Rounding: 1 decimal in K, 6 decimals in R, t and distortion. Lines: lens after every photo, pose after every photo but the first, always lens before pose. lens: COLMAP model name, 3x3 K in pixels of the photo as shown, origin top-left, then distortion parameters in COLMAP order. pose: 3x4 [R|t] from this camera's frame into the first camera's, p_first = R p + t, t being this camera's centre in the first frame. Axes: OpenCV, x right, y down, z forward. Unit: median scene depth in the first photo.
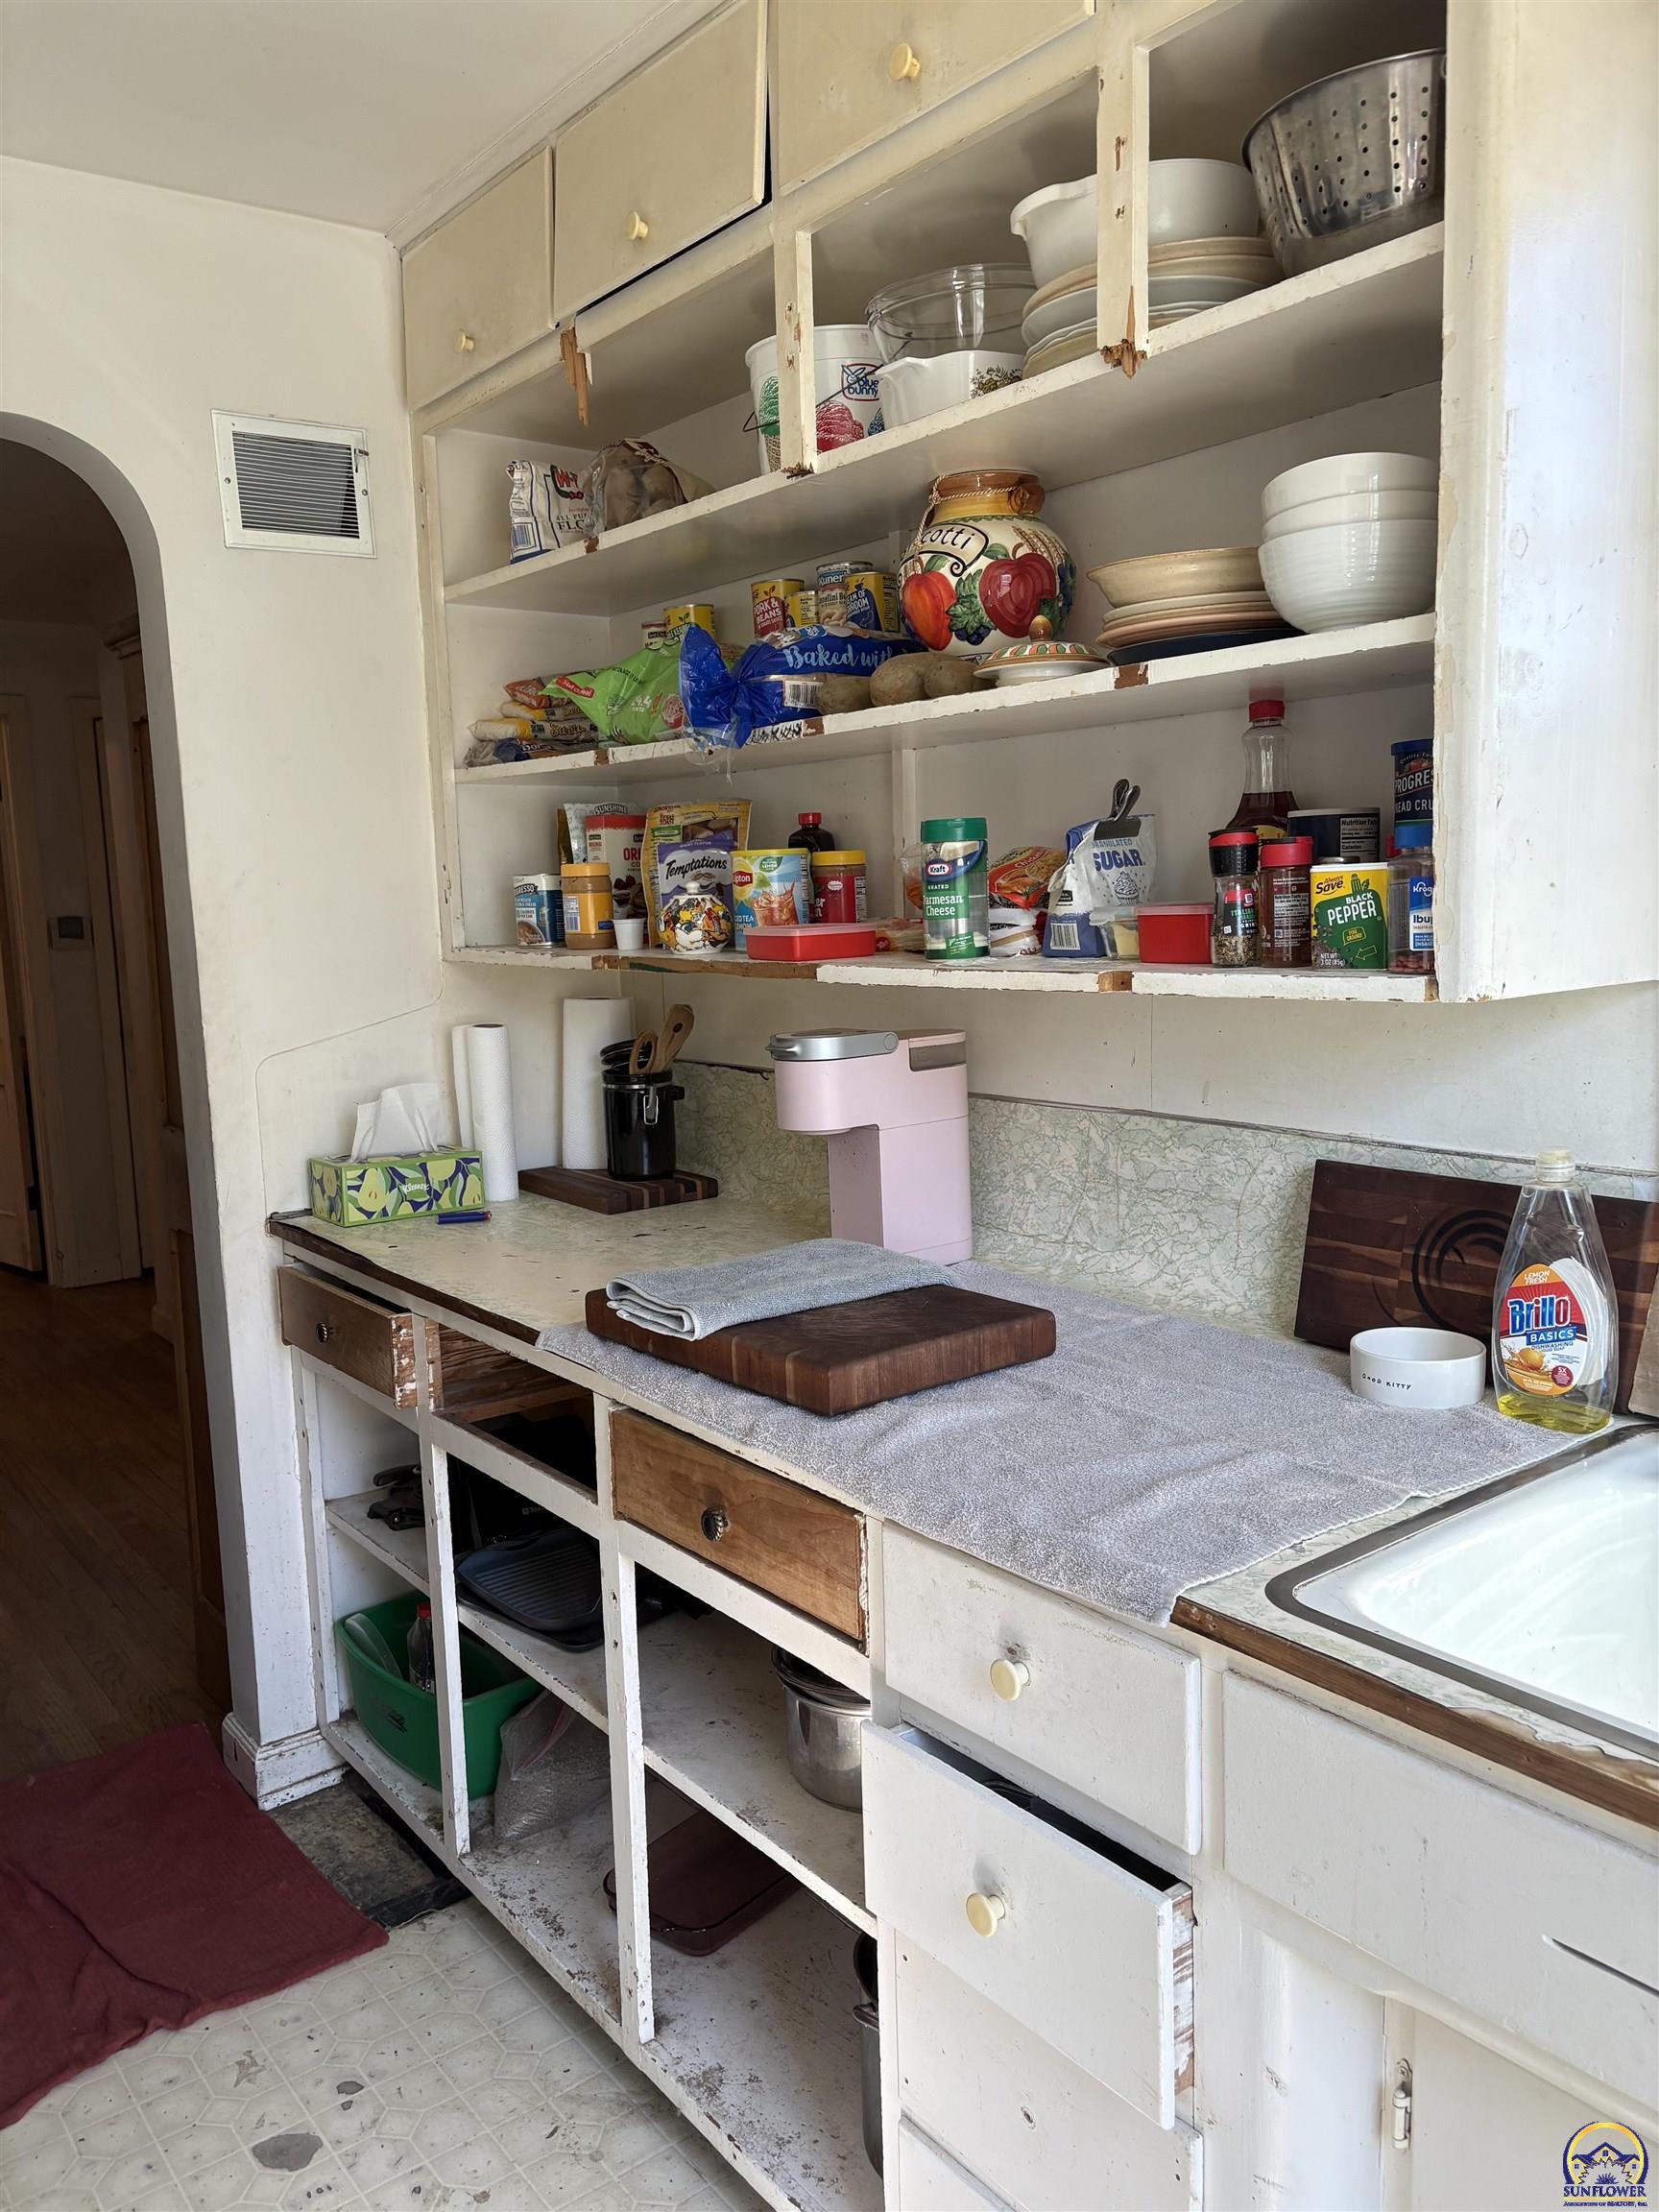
lens RADIAL K [[1700.0, 0, 827.1], [0, 1700.0, 1118.4], [0, 0, 1]] dist [0.062368, -0.051973]
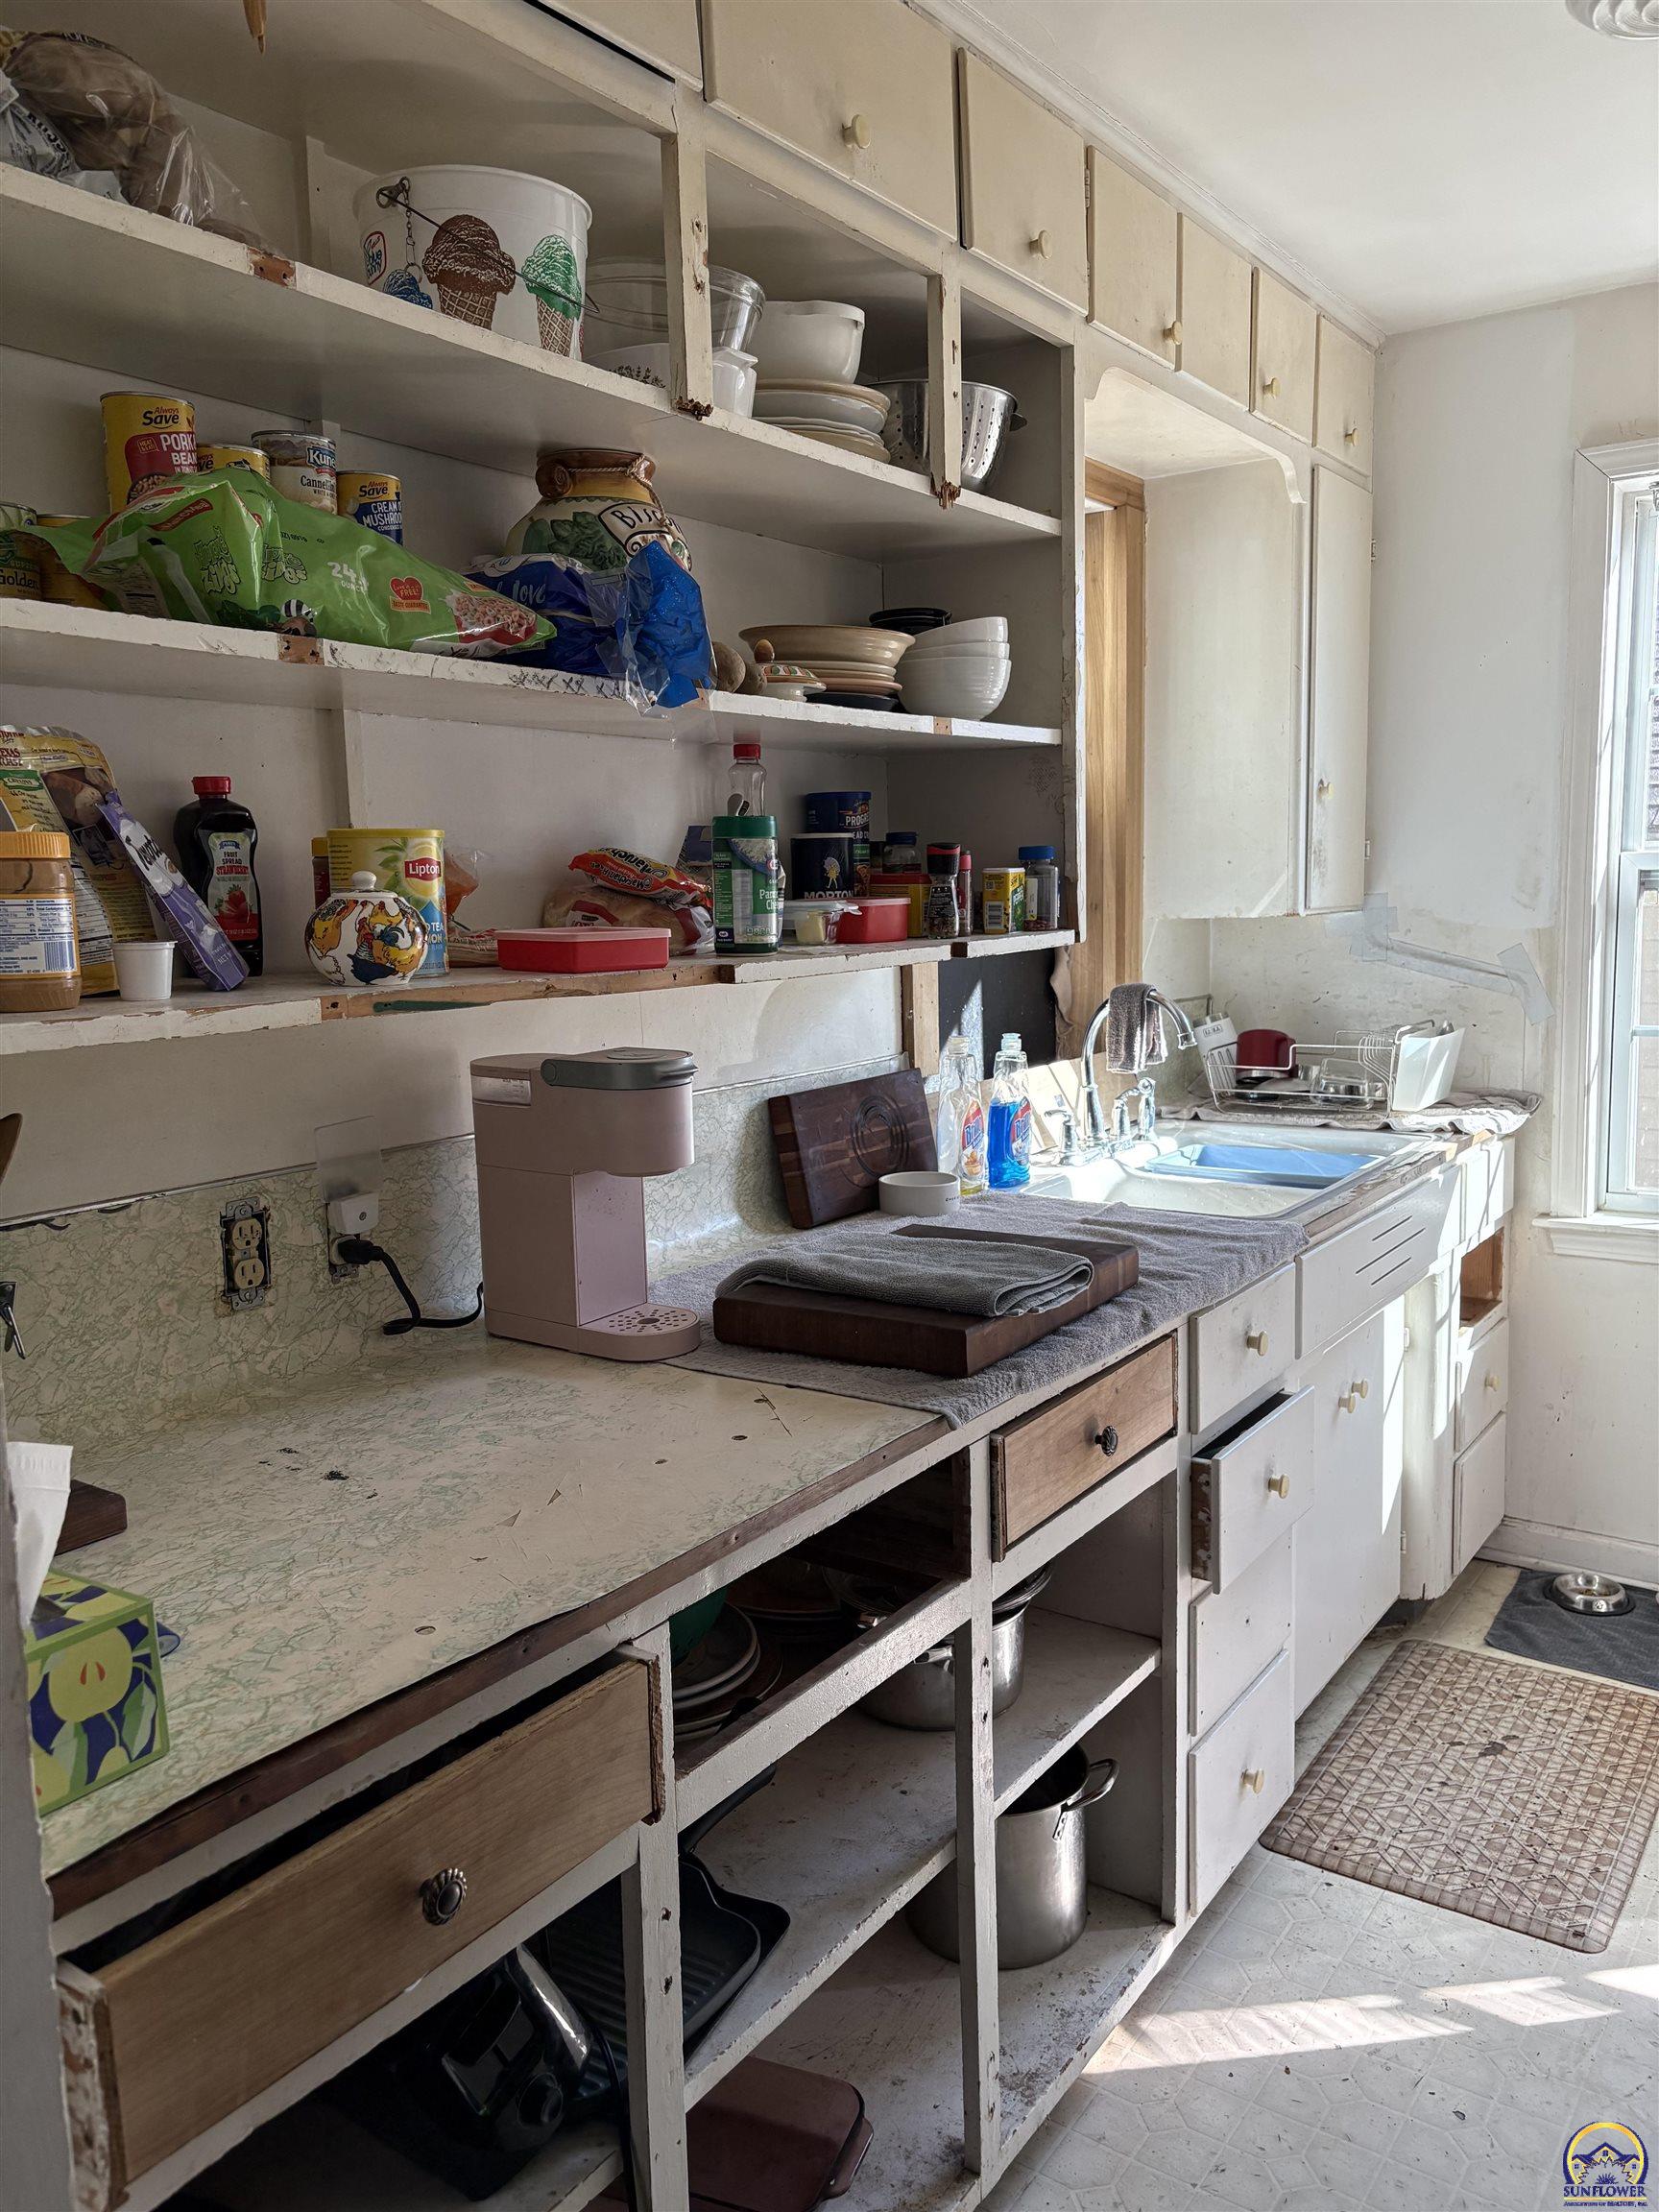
lens RADIAL K [[1700.0, 0, 826.8], [0, 1700.0, 1096.5], [0, 0, 1]] dist [0.062368, -0.051973]
pose [[-0.312865, -0.085820, 0.945912, -0.924118], [0.161533, 0.976593, 0.142032, -0.149584], [-0.935961, 0.197233, -0.291679, 1.290117]]
